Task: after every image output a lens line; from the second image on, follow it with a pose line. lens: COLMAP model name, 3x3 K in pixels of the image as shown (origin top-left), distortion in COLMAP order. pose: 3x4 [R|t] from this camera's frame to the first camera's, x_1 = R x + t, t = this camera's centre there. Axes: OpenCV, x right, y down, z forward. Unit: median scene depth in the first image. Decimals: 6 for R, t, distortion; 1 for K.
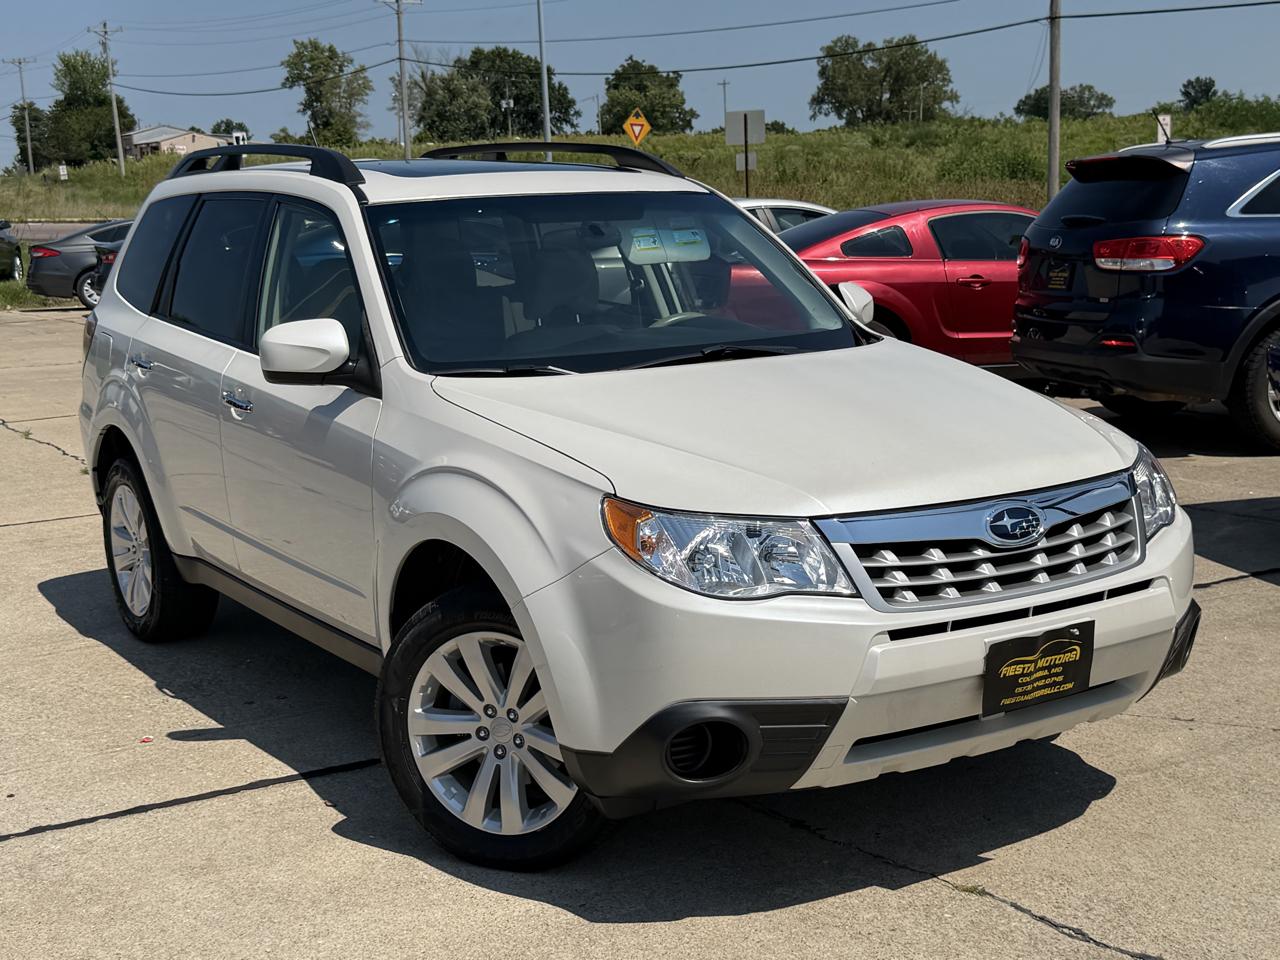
lens RADIAL K [[1763.9, 0, 640.0], [0, 1763.9, 480.0], [0, 0, 1]] dist [0.151808, -0.237979]
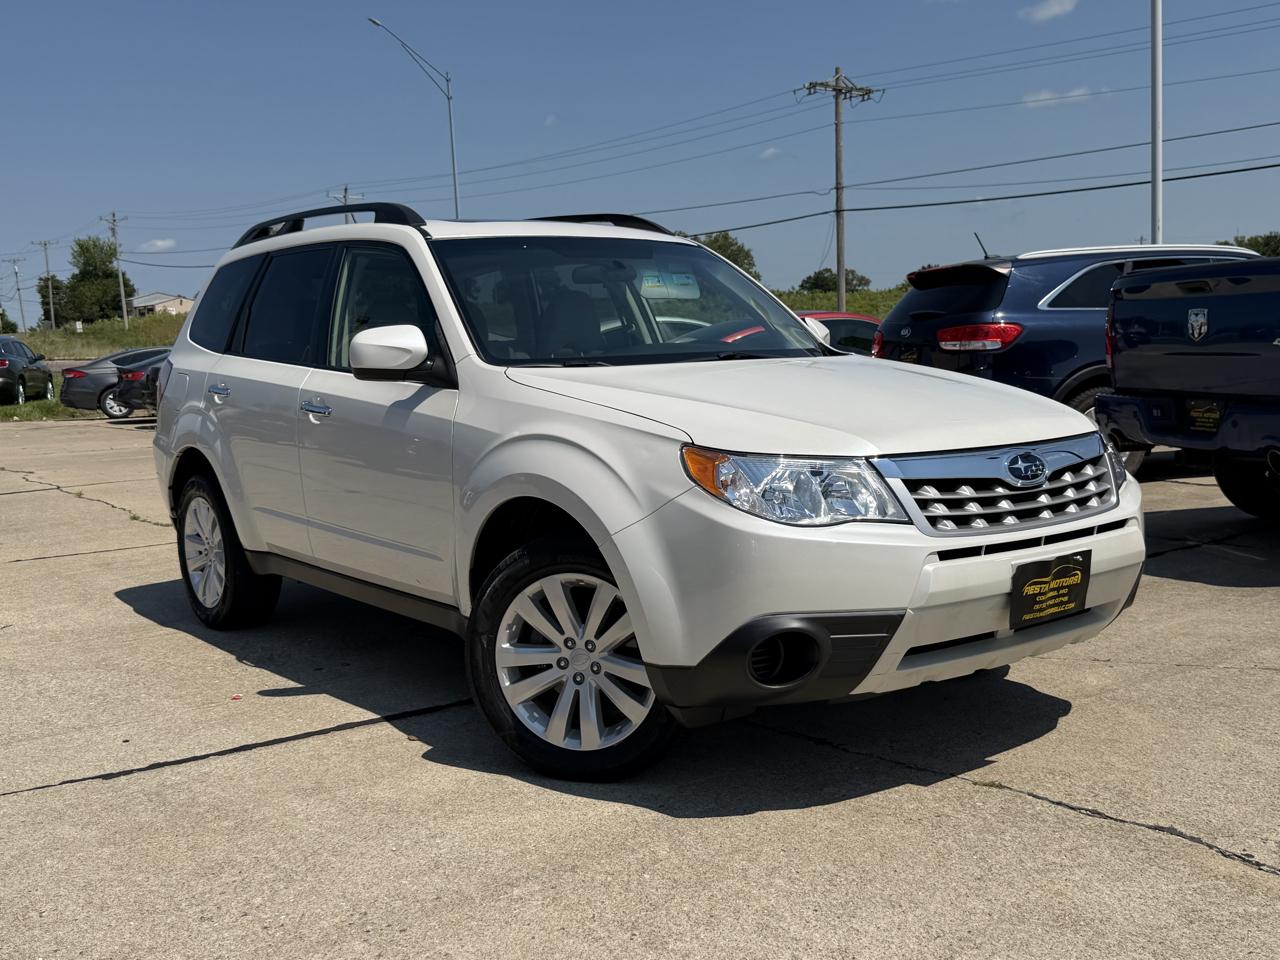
lens RADIAL K [[1323.6, 0, 638.8], [0, 1323.6, 484.2], [0, 0, 1]] dist [0.179474, -0.420834]
pose [[0.996143, -0.008659, 0.087316, -0.101897], [0.013864, 0.998151, -0.059182, 0.069929], [-0.086643, 0.060164, 0.994421, 0.111353]]
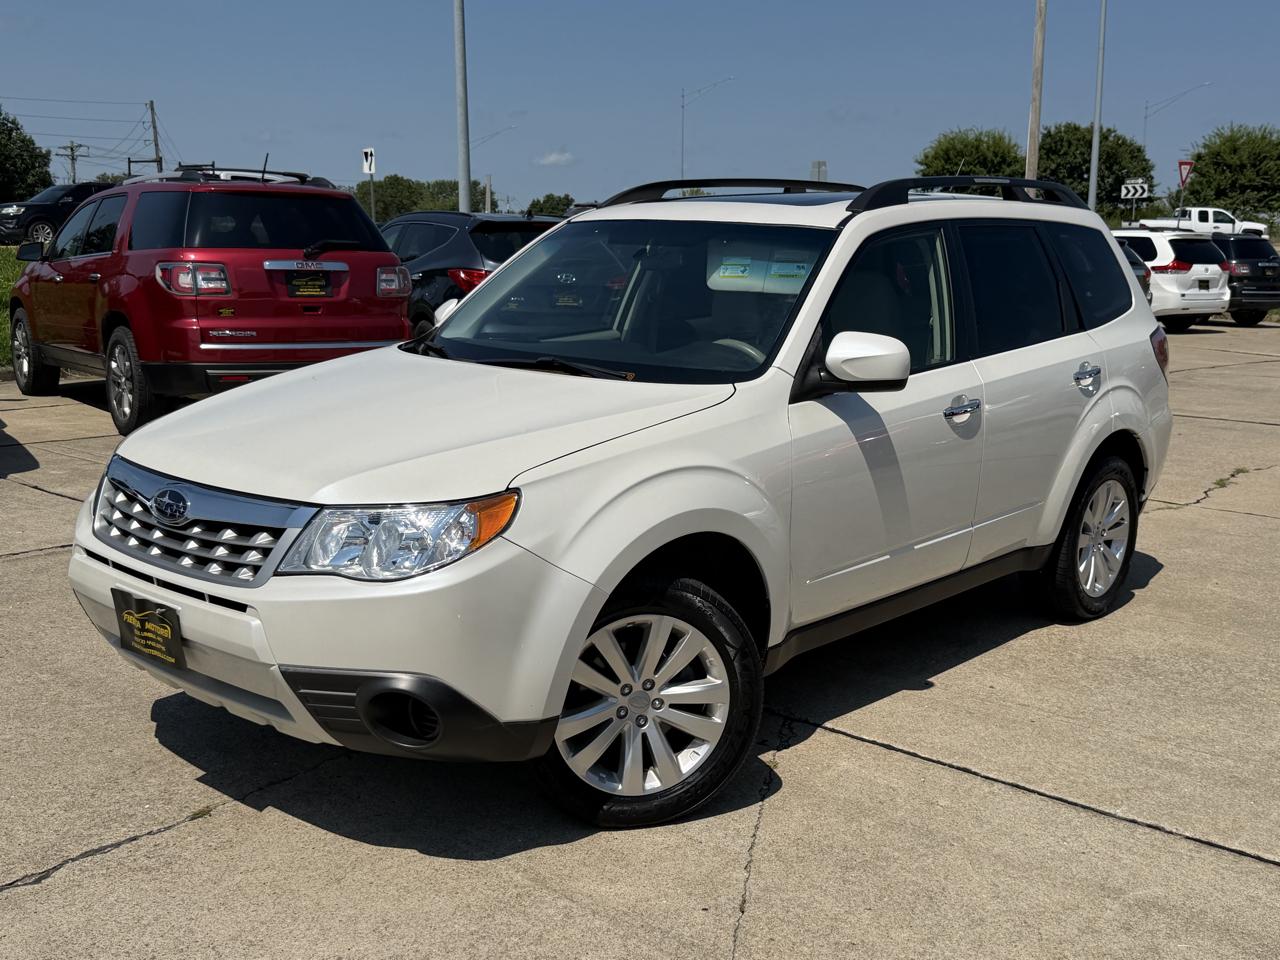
lens RADIAL K [[1360.0, 0, 650.8], [0, 1360.0, 501.6], [0, 0, 1]] dist [0.198227, -0.479277]
pose [[0.289331, 0.226887, -0.929951, 0.916617], [-0.195217, 0.965072, 0.174719, -0.156154], [0.937112, 0.130990, 0.323517, 0.820586]]
